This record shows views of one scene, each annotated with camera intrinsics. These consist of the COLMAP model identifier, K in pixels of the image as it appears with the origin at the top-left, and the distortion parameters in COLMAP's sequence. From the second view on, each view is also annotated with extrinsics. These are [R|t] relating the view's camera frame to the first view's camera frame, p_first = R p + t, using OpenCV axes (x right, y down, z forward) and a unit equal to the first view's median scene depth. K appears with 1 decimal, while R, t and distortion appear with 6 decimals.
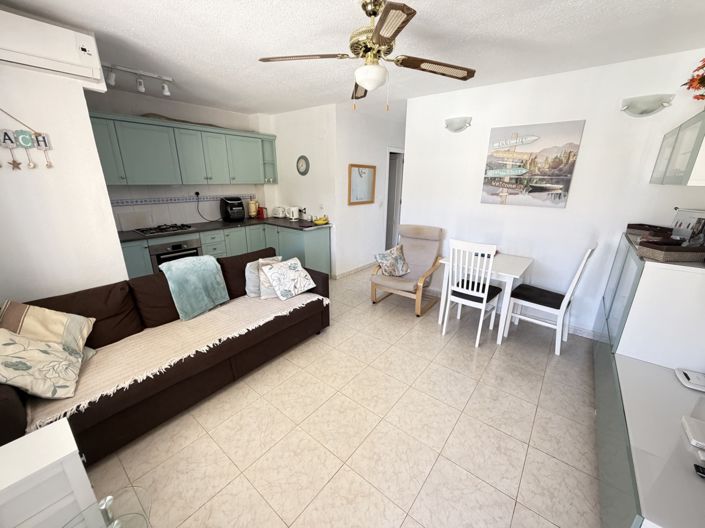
lens RADIAL K [[281.0, 0, 348.3], [0, 281.0, 263.0], [0, 0, 1]] dist [0.003690, -0.000641]
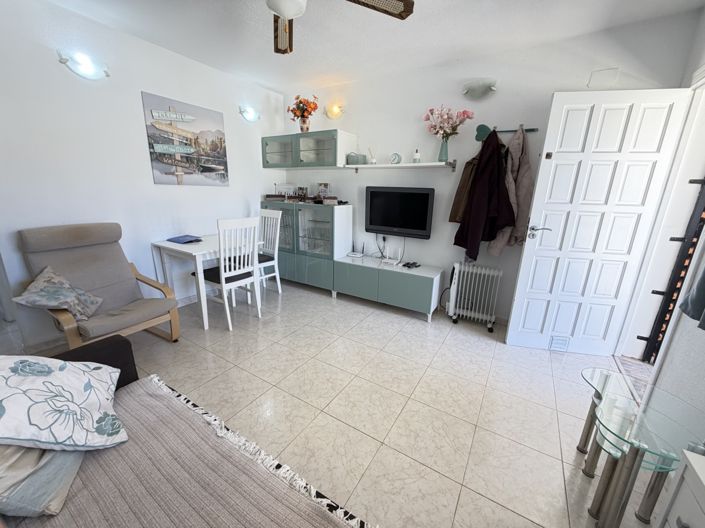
lens RADIAL K [[281.0, 0, 351.2], [0, 281.0, 264.5], [0, 0, 1]] dist [0.003690, -0.000641]
pose [[-0.127212, -0.266741, 0.955336, -0.519862], [0.259065, 0.920793, 0.291593, -0.099634], [-0.957446, 0.284588, -0.048033, 0.634238]]
